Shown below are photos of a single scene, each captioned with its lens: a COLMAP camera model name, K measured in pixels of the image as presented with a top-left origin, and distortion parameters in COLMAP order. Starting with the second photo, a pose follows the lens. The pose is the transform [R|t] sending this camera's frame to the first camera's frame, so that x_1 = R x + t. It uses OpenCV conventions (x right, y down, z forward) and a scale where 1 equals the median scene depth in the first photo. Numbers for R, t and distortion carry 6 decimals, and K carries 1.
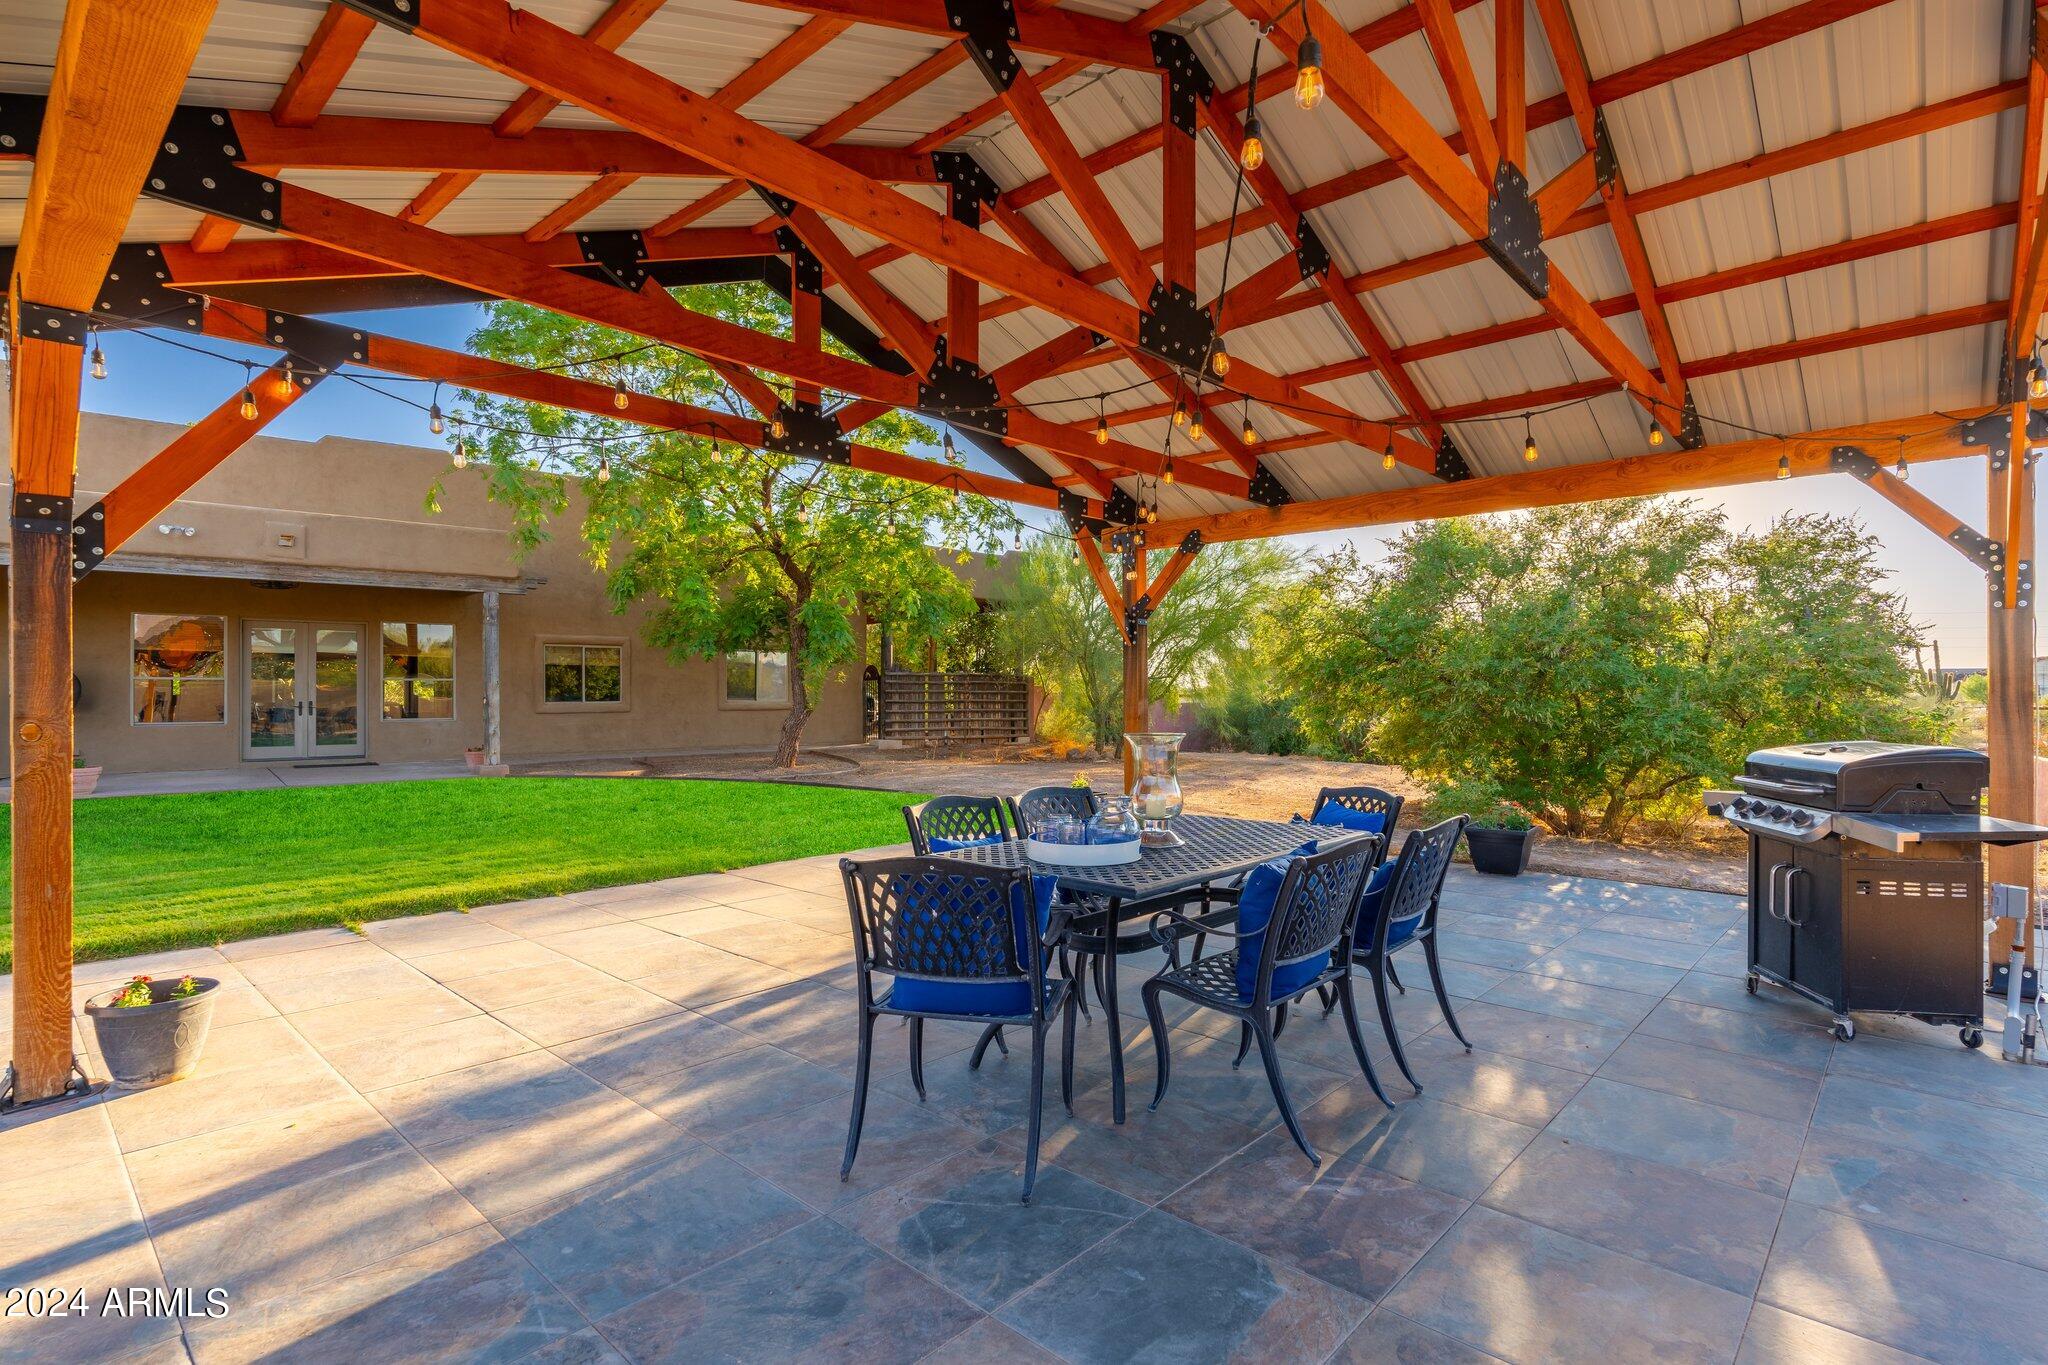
lens RADIAL K [[998.1, 0, 1024.3], [0, 998.1, 683.0], [0, 0, 1]] dist [-0.000494, -0.000047]
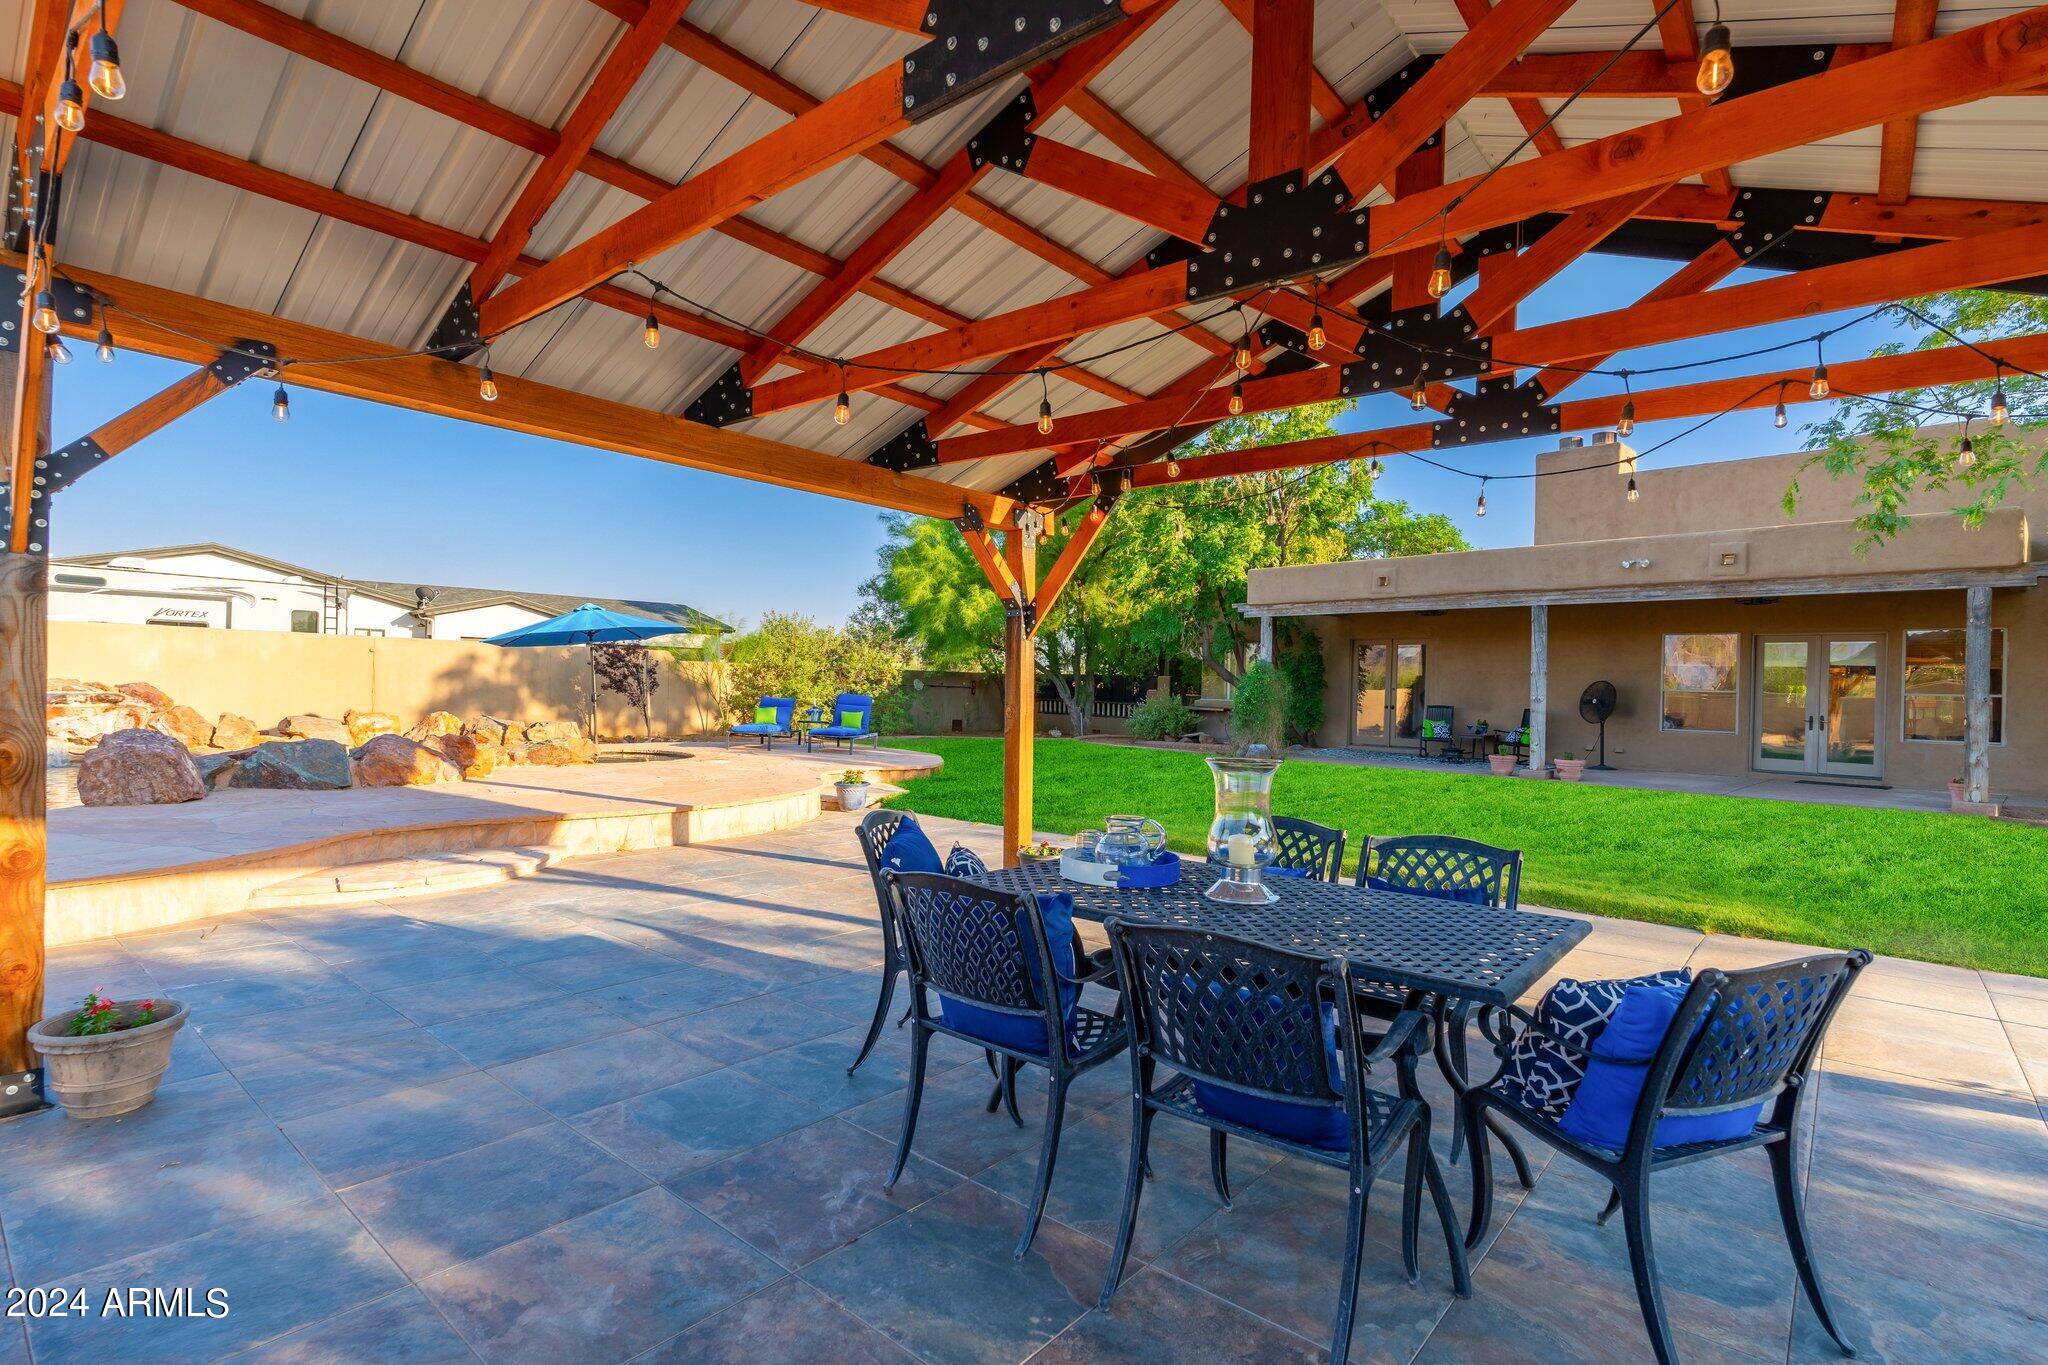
lens RADIAL K [[990.5, 0, 1019.9], [0, 990.5, 679.3], [0, 0, 1]] dist [-0.001171, 0.000012]
pose [[0.044040, -0.003677, -0.999023, 0.255411], [-0.014907, 0.999879, -0.004337, -0.001997], [0.998919, 0.015083, 0.043980, 0.219068]]
